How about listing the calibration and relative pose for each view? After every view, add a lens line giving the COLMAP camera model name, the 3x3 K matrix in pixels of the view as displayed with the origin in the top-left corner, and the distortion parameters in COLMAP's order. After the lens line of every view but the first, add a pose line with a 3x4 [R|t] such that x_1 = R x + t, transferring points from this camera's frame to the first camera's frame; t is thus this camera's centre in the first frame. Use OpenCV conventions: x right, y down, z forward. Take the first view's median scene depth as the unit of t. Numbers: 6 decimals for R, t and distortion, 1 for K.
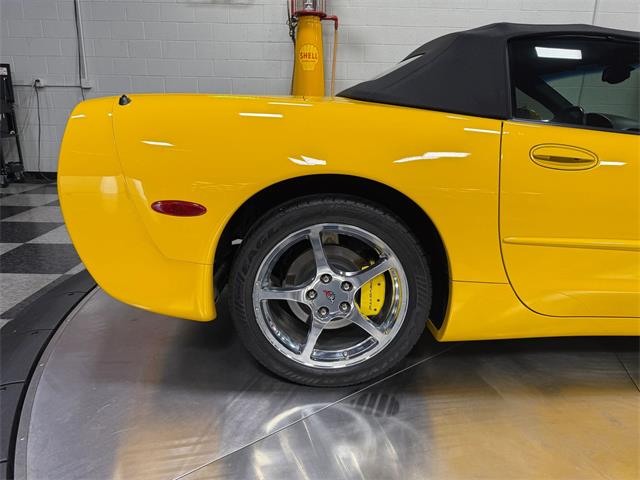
lens RADIAL K [[460.9, 0, 320.0], [0, 460.9, 240.0], [0, 0, 1]] dist [0.003181, -0.005994]
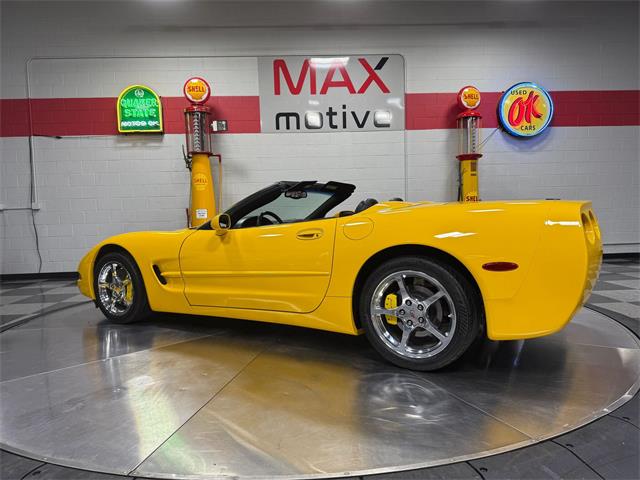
lens RADIAL K [[454.4, 0, 320.0], [0, 454.4, 240.0], [0, 0, 1]] dist [0.053051, -0.050072]
pose [[0.997578, -0.050065, 0.048279, 0.553561], [0.059261, 0.975206, -0.213217, 0.198459], [-0.036407, 0.215562, 0.975811, -0.695345]]
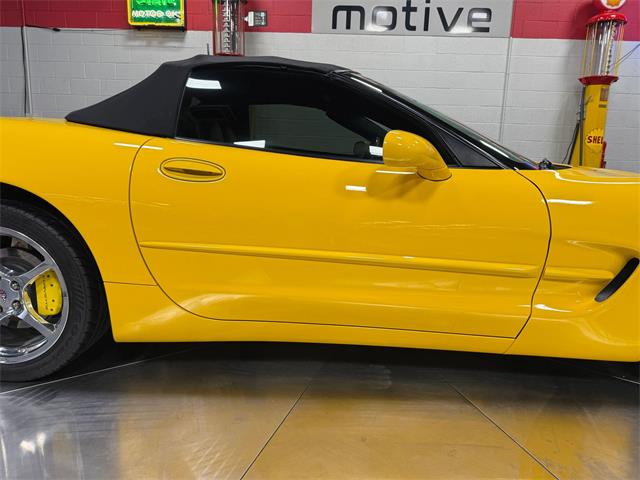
lens RADIAL K [[460.9, 0, 320.0], [0, 460.9, 240.0], [0, 0, 1]] dist [0.003181, -0.005994]
pose [[0.999037, 0.021080, -0.038492, 0.493525], [-0.024258, 0.996167, -0.084038, 0.040701], [0.036573, 0.084891, 0.995719, -0.040160]]
